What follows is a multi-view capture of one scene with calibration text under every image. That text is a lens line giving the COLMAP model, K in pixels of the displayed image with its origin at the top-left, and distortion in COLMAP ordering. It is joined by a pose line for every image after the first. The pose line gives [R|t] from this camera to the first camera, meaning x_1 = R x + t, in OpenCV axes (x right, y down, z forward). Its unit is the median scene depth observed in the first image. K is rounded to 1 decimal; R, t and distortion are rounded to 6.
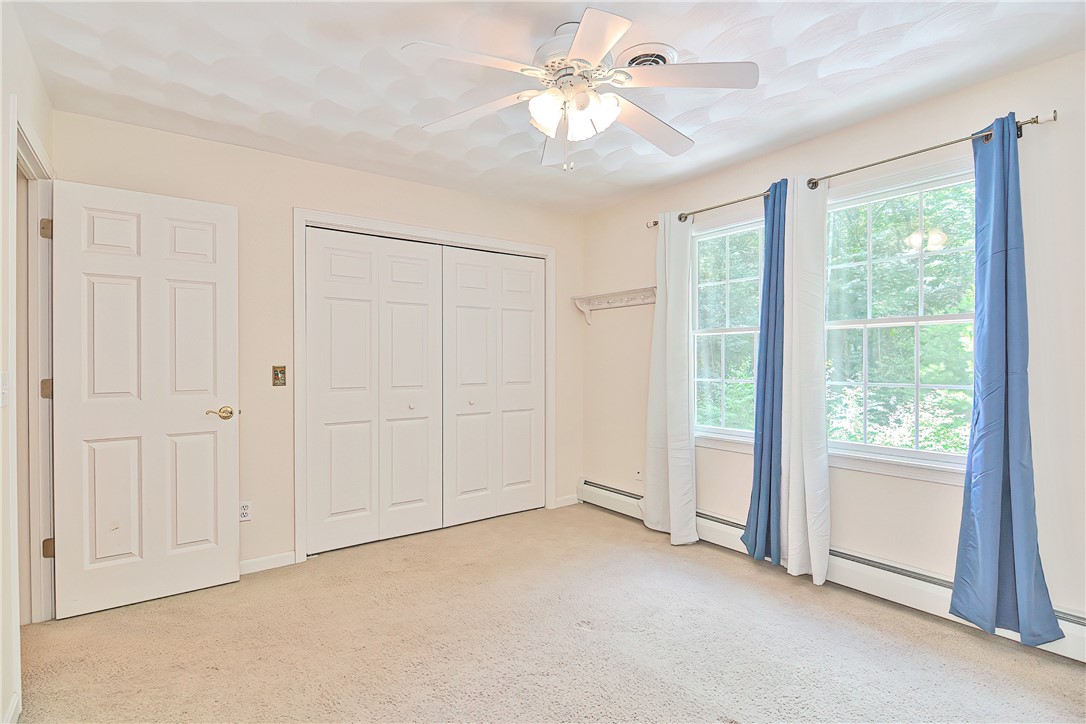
lens RADIAL K [[527.2, 0, 549.1], [0, 527.2, 362.5], [0, 0, 1]] dist [0.002583, -0.011048]
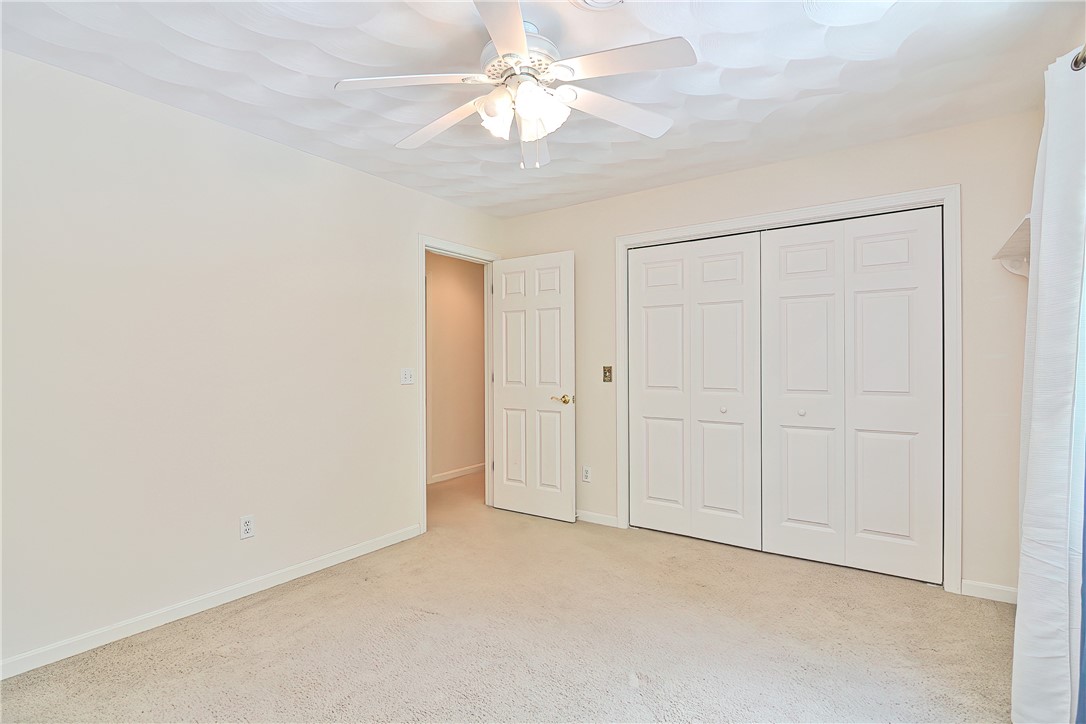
lens RADIAL K [[527.2, 0, 550.5], [0, 527.2, 365.7], [0, 0, 1]] dist [0.002583, -0.011048]
pose [[0.317074, 0.007293, -0.948373, 0.601846], [-0.000837, 0.999972, 0.007410, -0.003942], [0.948400, -0.001556, 0.317072, 0.443929]]
